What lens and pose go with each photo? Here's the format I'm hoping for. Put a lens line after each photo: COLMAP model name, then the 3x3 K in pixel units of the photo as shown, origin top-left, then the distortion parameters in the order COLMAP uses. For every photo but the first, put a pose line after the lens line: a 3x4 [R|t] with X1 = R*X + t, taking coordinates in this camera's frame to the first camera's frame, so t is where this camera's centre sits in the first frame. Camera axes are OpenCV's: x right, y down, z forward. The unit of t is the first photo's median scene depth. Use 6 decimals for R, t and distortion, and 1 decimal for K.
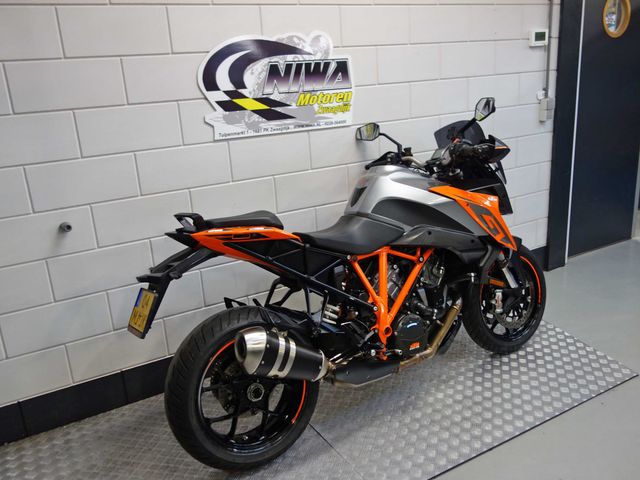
lens RADIAL K [[566.4, 0, 320.0], [0, 566.4, 240.0], [0, 0, 1]] dist [0.001758, -0.007511]
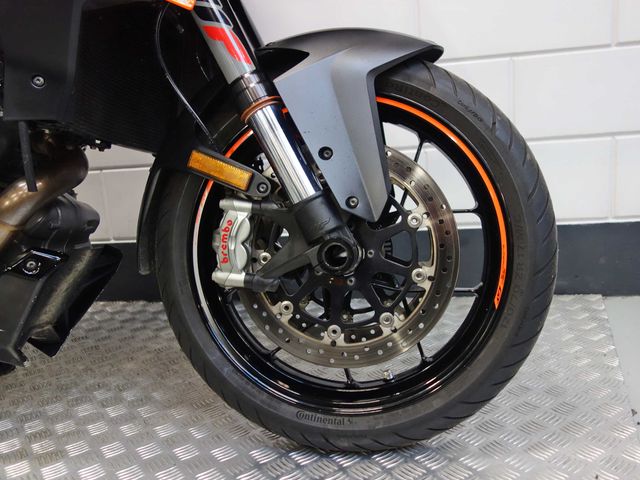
lens RADIAL K [[566.4, 0, 320.0], [0, 566.4, 240.0], [0, 0, 1]] dist [0.001758, -0.007511]
pose [[0.768239, 0.128301, -0.627175, 0.553843], [-0.159021, 0.987249, 0.007173, 0.106754], [0.620098, 0.094223, 0.778846, 0.880051]]
